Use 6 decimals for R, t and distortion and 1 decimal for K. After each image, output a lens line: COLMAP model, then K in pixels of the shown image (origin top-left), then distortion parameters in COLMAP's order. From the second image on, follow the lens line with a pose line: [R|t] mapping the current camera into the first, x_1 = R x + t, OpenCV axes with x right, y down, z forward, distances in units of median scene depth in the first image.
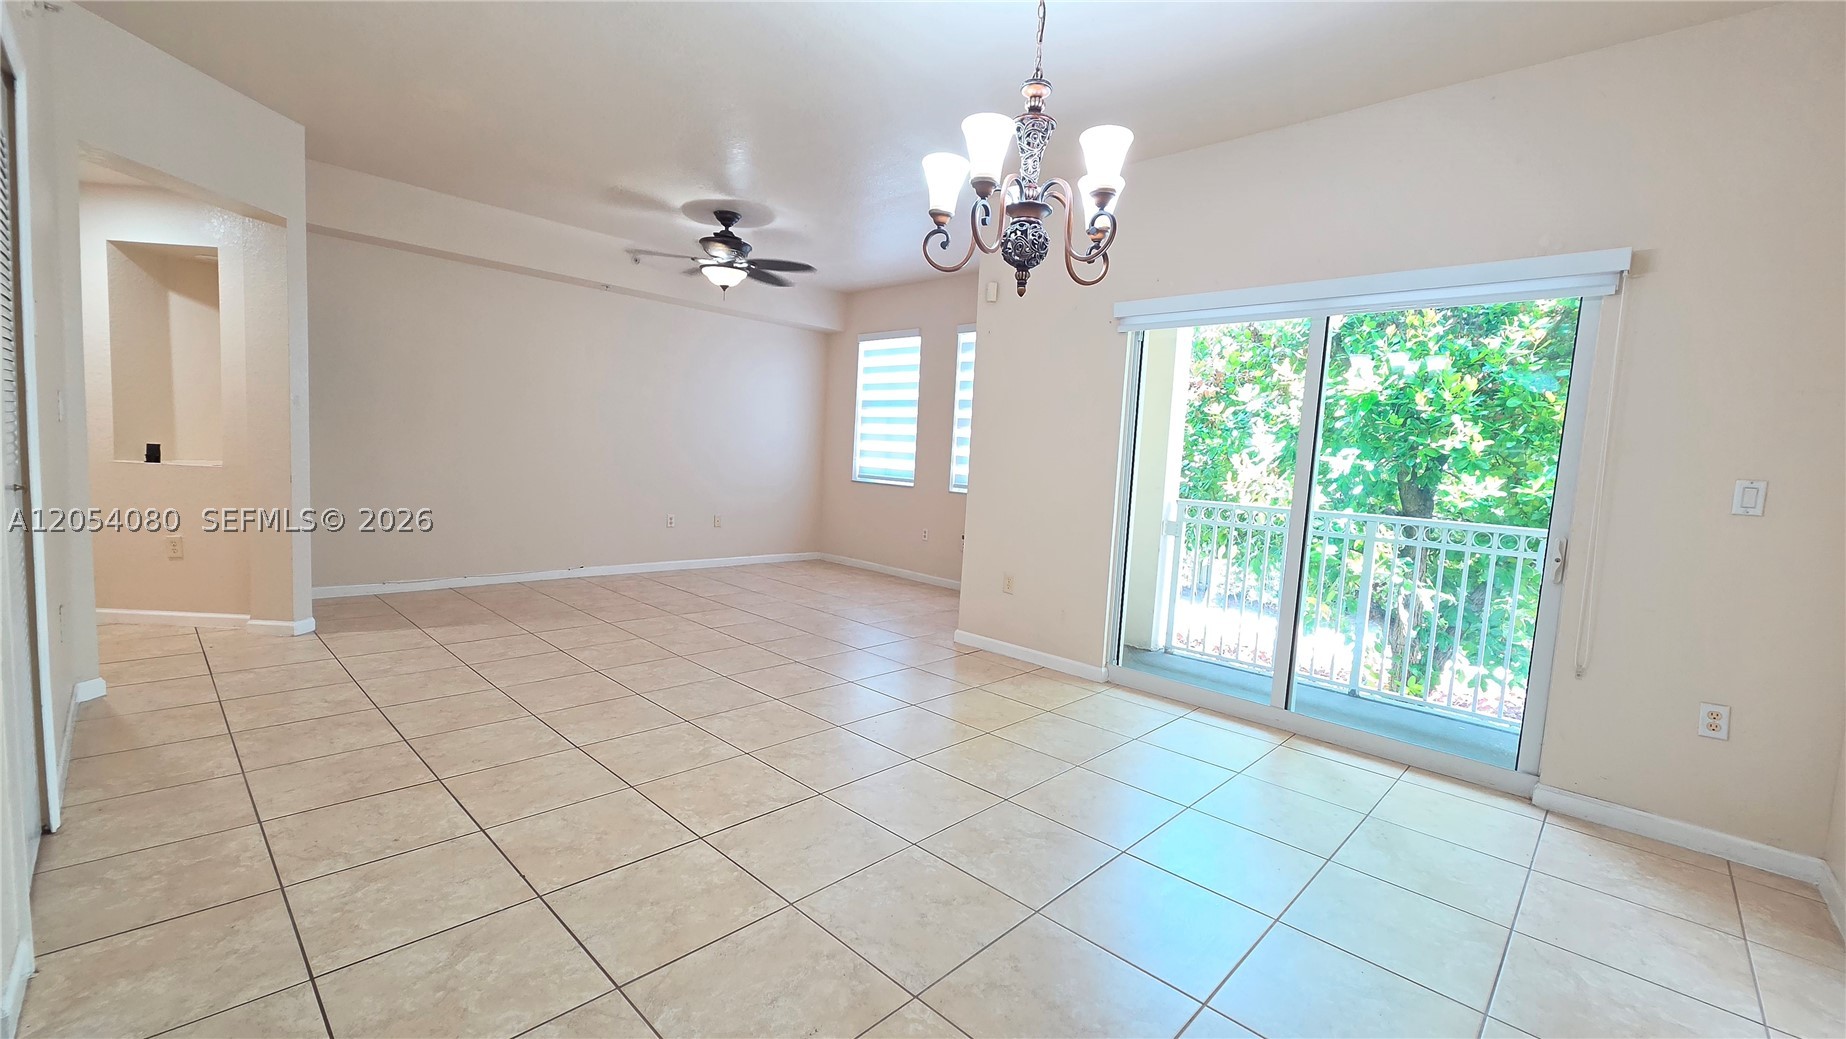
lens RADIAL K [[755.8, 0, 935.6], [0, 755.8, 520.9], [0, 0, 1]] dist [-0.001730, -0.000008]
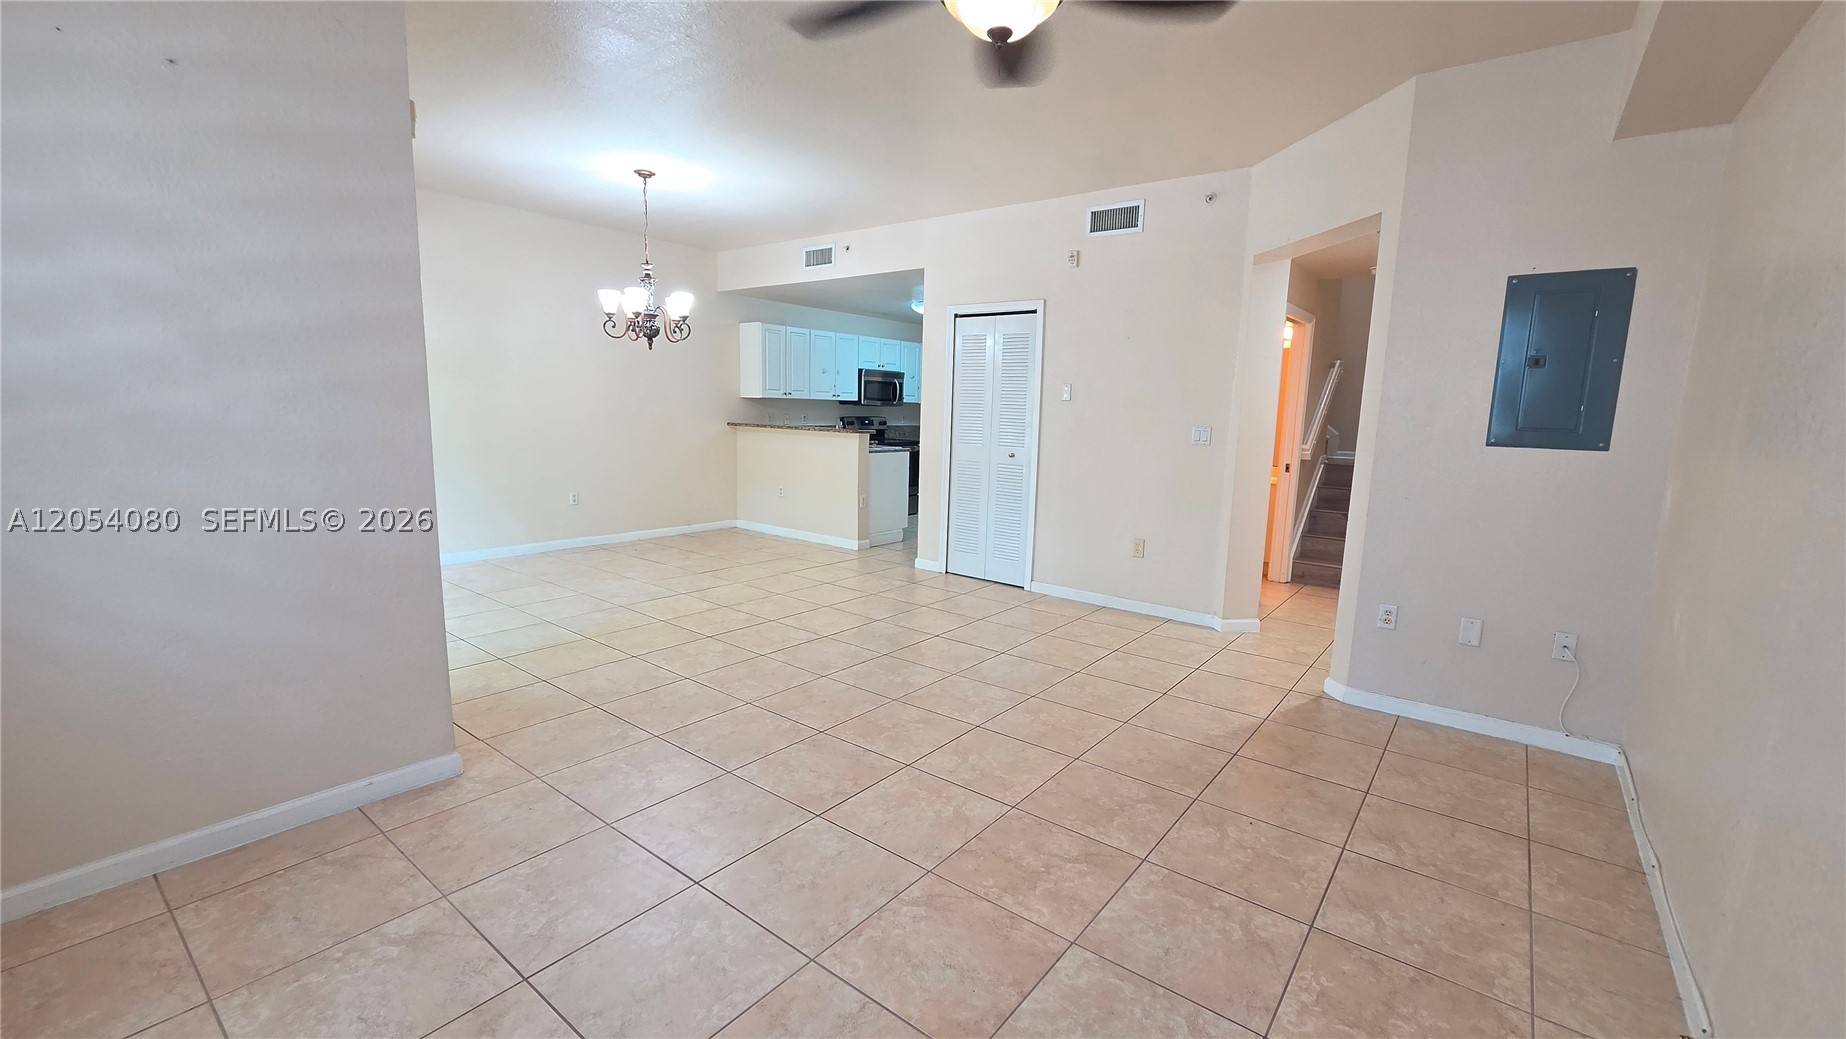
lens RADIAL K [[756.8, 0, 934.0], [0, 756.8, 521.3], [0, 0, 1]] dist [0.000359, -0.000080]
pose [[-0.991479, -0.069921, -0.109911, -0.255075], [-0.093946, 0.968296, 0.231469, -0.186632], [0.090241, 0.239822, -0.966614, 1.612994]]
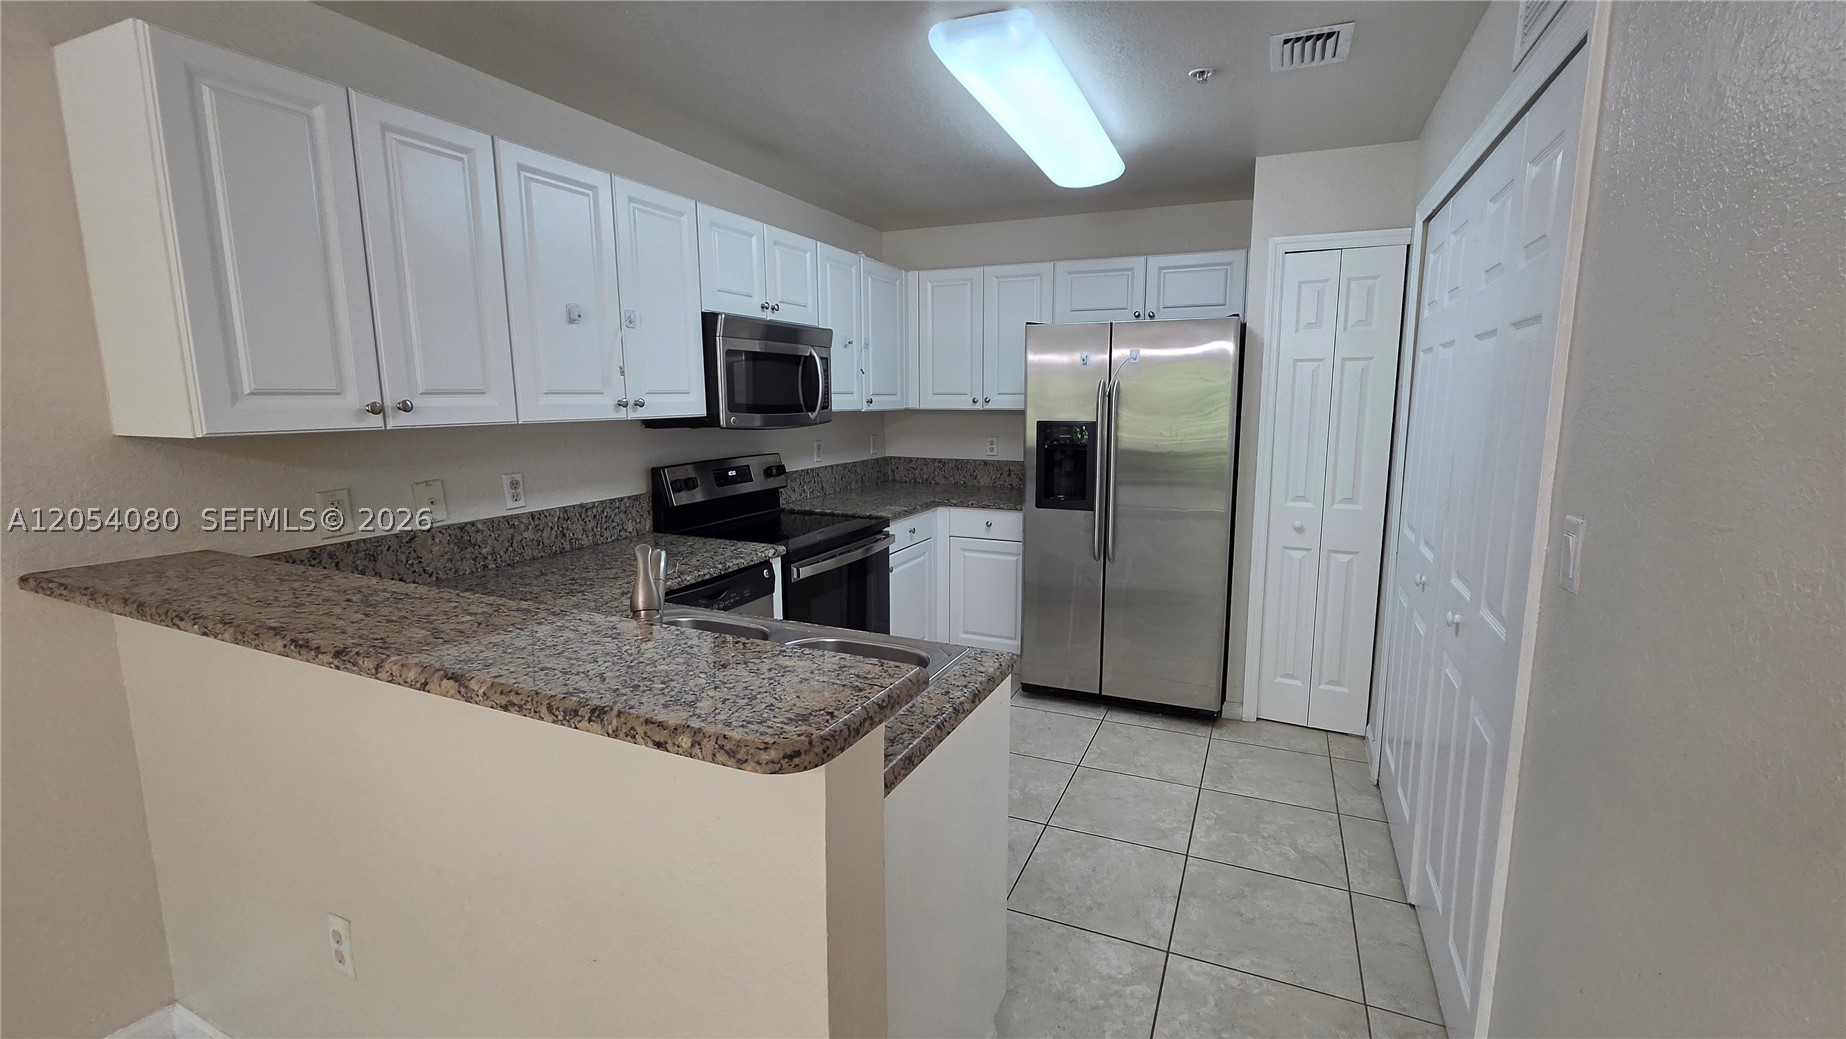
lens RADIAL K [[766.8, 0, 951.7], [0, 766.8, 511.9], [0, 0, 1]] dist [-0.001794, -0.000119]
pose [[-0.936442, -0.003028, -0.350809, -0.222261], [-0.083486, 0.973159, 0.214456, -0.092354], [0.340744, 0.230114, -0.911560, 0.296842]]
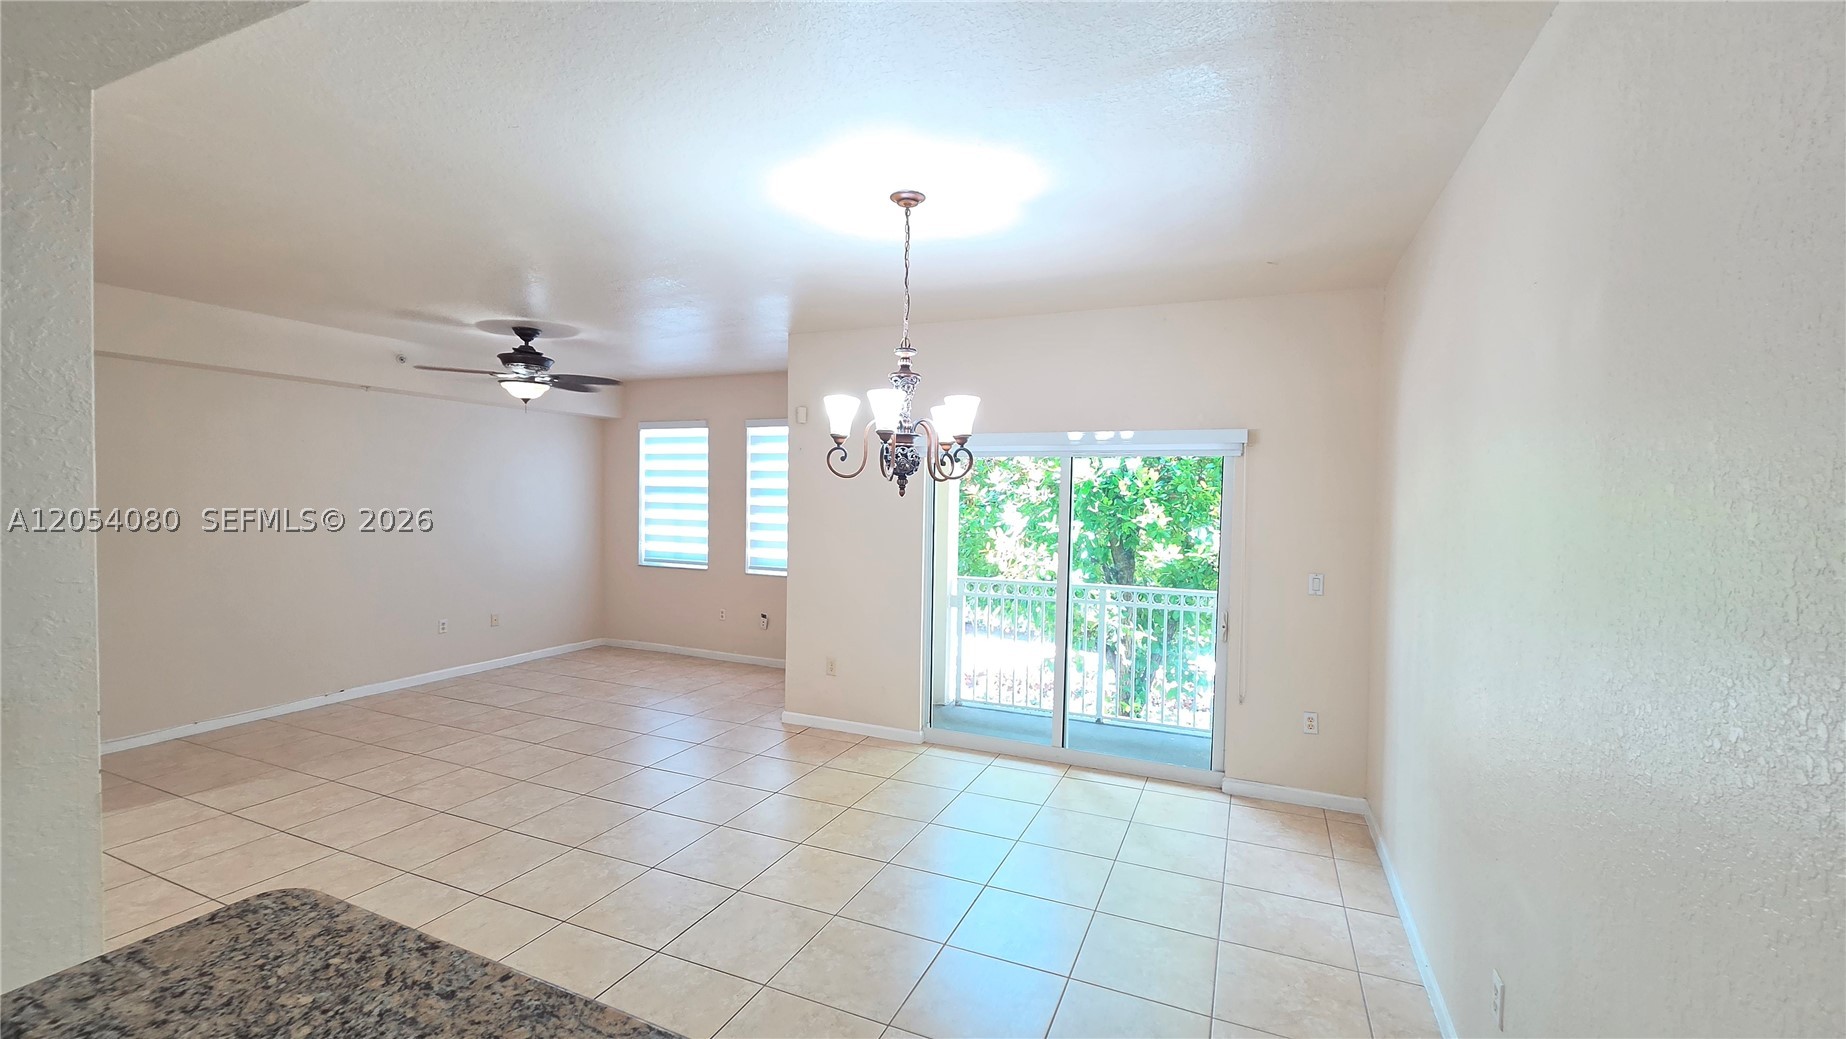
lens RADIAL K [[755.8, 0, 935.6], [0, 755.8, 520.9], [0, 0, 1]] dist [-0.001730, -0.000008]
pose [[0.937778, -0.051321, 0.343421, -0.138041], [0.065743, 0.997371, -0.030476, -0.092836], [-0.340955, 0.051158, 0.938687, -0.143330]]
